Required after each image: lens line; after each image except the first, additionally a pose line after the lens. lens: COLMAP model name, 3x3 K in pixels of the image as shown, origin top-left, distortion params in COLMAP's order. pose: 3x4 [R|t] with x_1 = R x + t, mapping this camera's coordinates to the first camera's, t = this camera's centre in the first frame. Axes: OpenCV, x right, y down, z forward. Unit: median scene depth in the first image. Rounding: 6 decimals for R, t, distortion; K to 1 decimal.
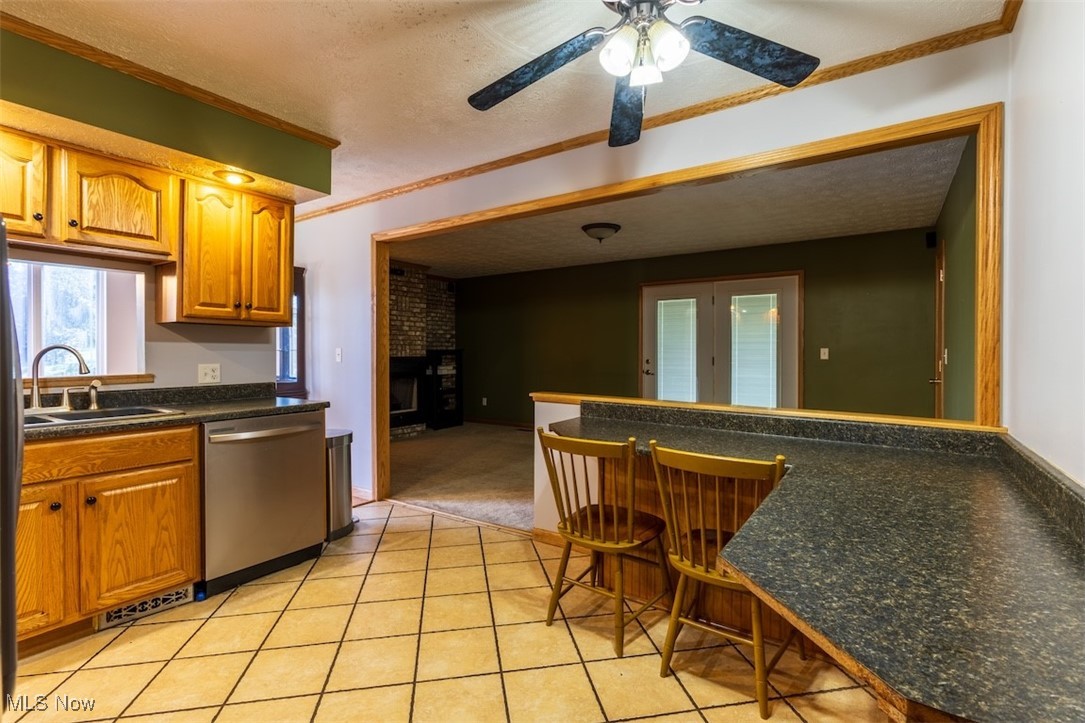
lens RADIAL K [[507.6, 0, 540.8], [0, 507.6, 356.2], [0, 0, 1]] dist [-0.007855, 0.005147]
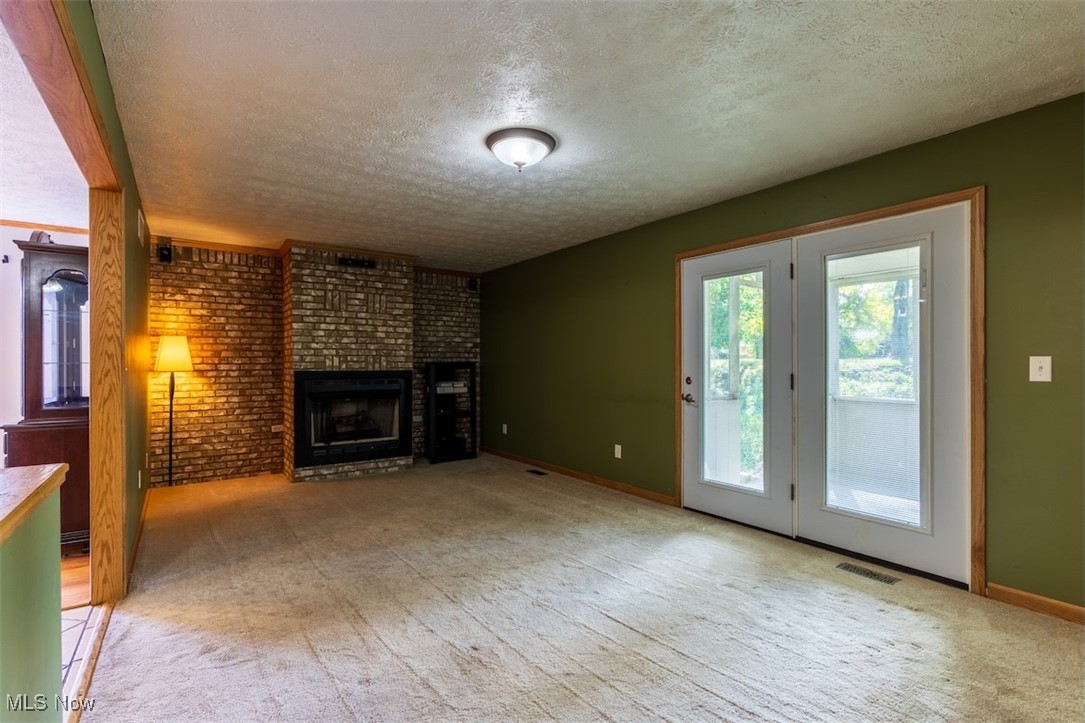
lens RADIAL K [[507.6, 0, 539.0], [0, 507.6, 364.3], [0, 0, 1]] dist [-0.007855, 0.005147]
pose [[0.942268, -0.001146, -0.334858, 0.593649], [-0.001466, 0.999970, -0.007548, -0.009697], [0.334857, 0.007603, 0.942238, 0.878609]]
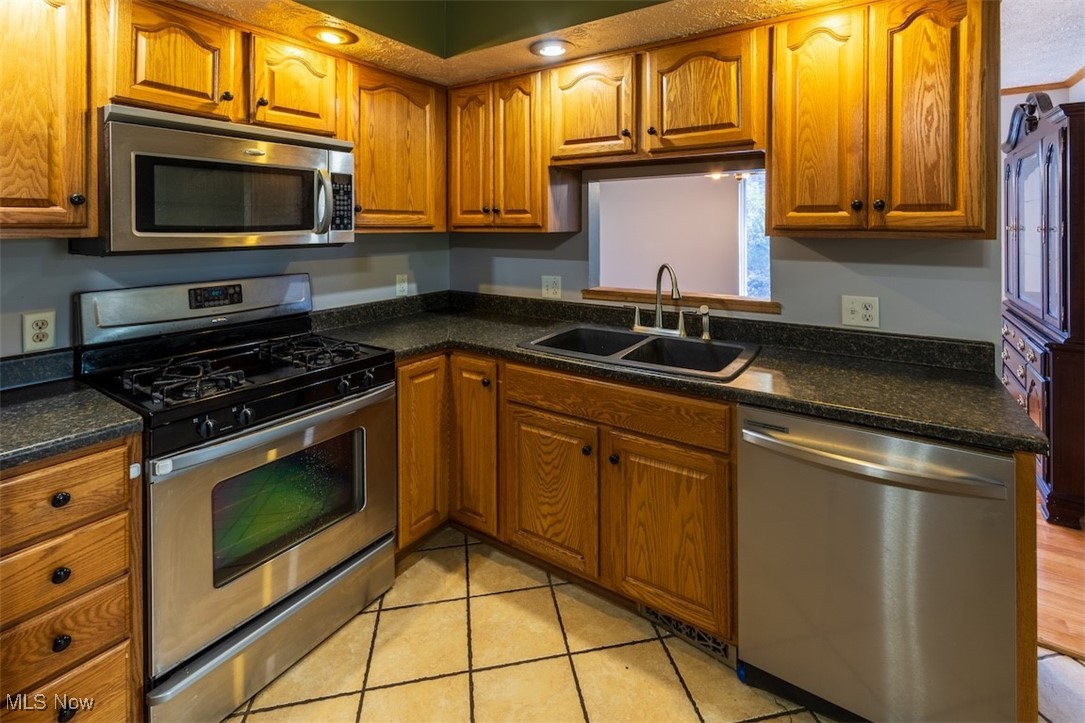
lens RADIAL K [[487.6, 0, 556.2], [0, 487.6, 225.3], [0, 0, 1]] dist [0.002663, -0.000282]
pose [[0.029597, -0.000397, -0.999562, -0.058378], [-0.006942, 0.999976, -0.000603, -0.076626], [0.999538, 0.006957, 0.029594, 0.653634]]
